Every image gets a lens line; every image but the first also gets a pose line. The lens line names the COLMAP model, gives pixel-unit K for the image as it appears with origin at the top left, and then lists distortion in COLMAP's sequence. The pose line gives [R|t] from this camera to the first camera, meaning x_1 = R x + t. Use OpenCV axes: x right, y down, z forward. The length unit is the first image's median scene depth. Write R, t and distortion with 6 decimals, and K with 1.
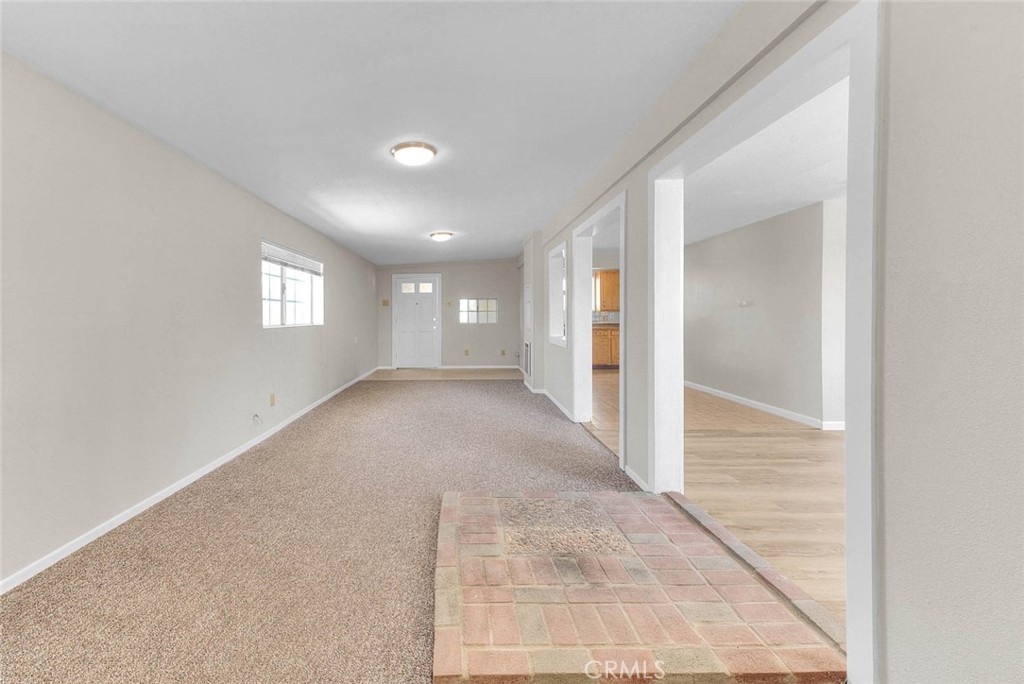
lens RADIAL K [[429.6, 0, 461.6], [0, 429.6, 319.1], [0, 0, 1]] dist [0.014709, -0.000574]
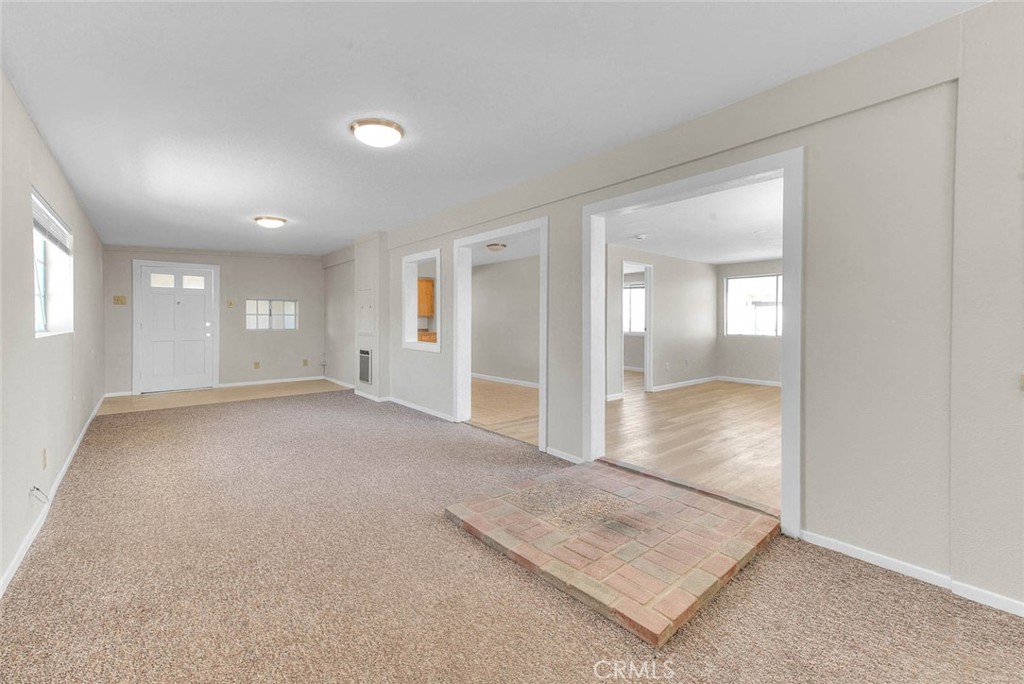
lens RADIAL K [[429.6, 0, 510.6], [0, 429.6, 337.6], [0, 0, 1]] dist [0.014709, -0.000574]
pose [[0.756218, -0.018179, 0.654067, -0.430563], [-0.001268, 0.999571, 0.029248, 0.001189], [-0.654319, -0.022948, 0.755871, 0.160233]]
